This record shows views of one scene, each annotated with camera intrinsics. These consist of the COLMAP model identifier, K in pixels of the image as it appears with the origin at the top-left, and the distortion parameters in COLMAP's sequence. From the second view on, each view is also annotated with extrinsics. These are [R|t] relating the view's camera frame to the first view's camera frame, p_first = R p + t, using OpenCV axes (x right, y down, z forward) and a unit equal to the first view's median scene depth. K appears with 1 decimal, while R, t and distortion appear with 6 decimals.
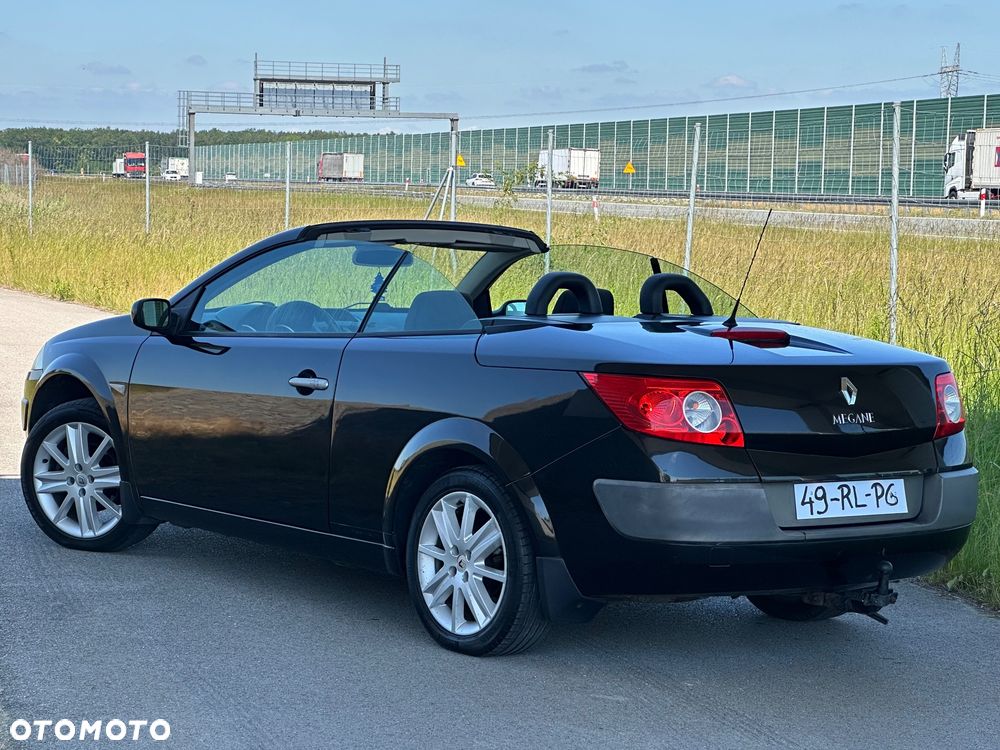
lens RADIAL K [[2582.4, 0, 489.3], [0, 2582.4, 404.1], [0, 0, 1]] dist [-0.244344, 7.847824]
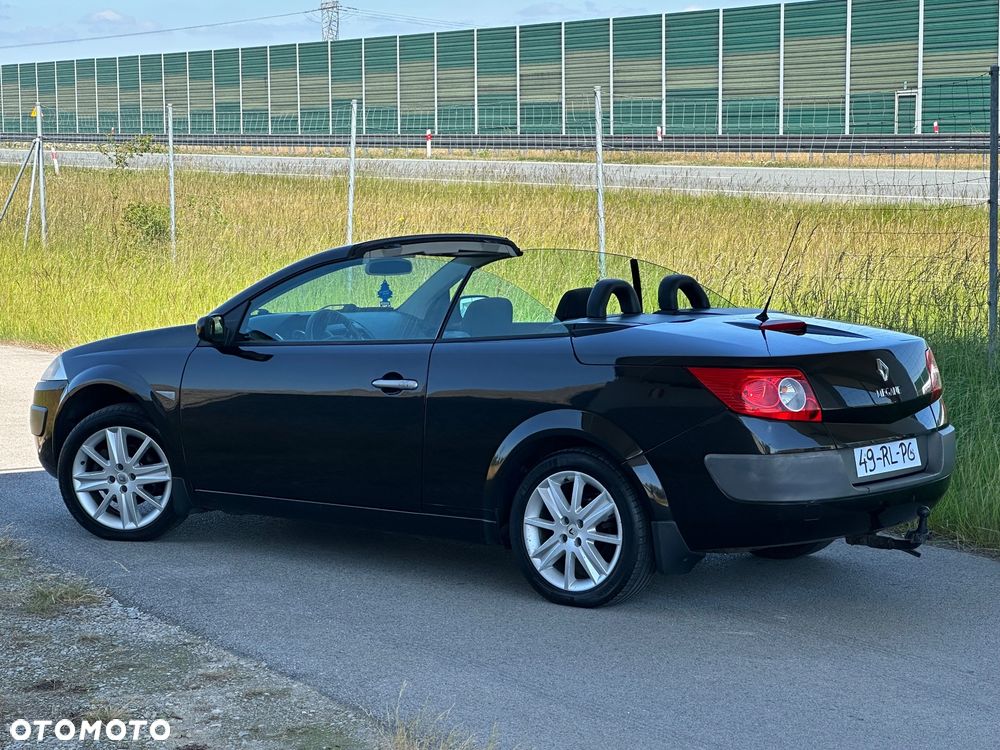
lens RADIAL K [[2582.4, 0, 489.3], [0, 2582.4, 404.1], [0, 0, 1]] dist [-0.244344, 7.847824]
pose [[0.970342, -0.056881, 0.234948, -0.321857], [0.050961, 0.998213, 0.031200, -0.035487], [-0.236303, -0.018301, 0.971507, -0.143071]]
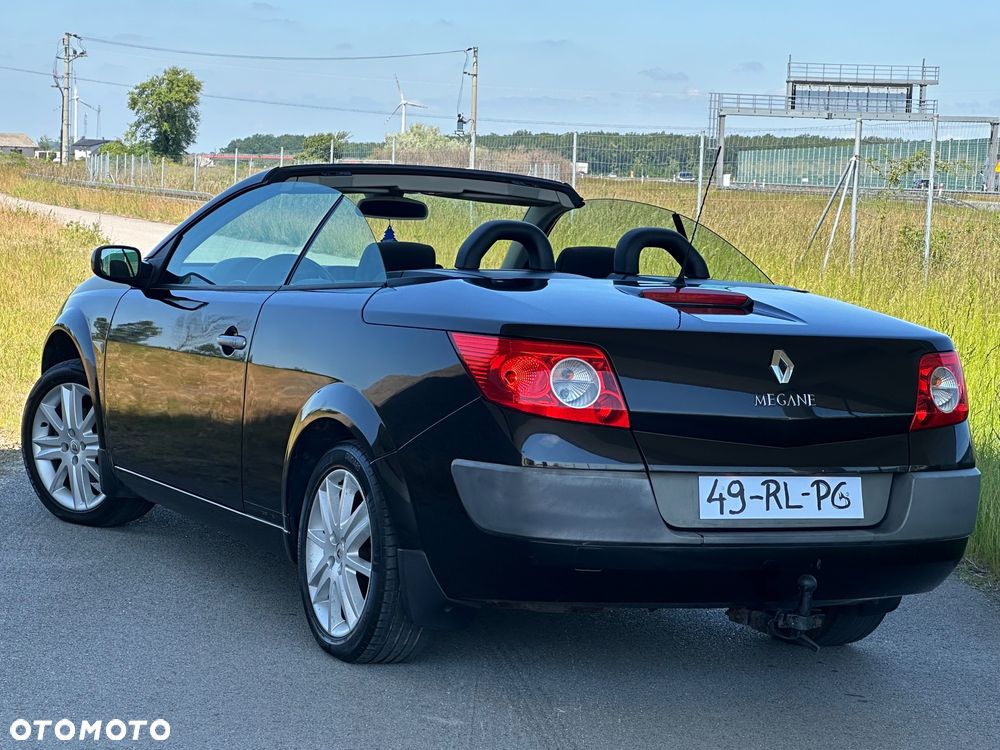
lens RADIAL K [[2582.4, 0, 489.3], [0, 2582.4, 404.1], [0, 0, 1]] dist [-0.244344, 7.847824]
pose [[0.976198, 0.038060, -0.213516, 0.217981], [-0.038652, 0.999252, 0.001401, 0.009096], [0.213410, 0.006886, 0.976939, 0.172185]]
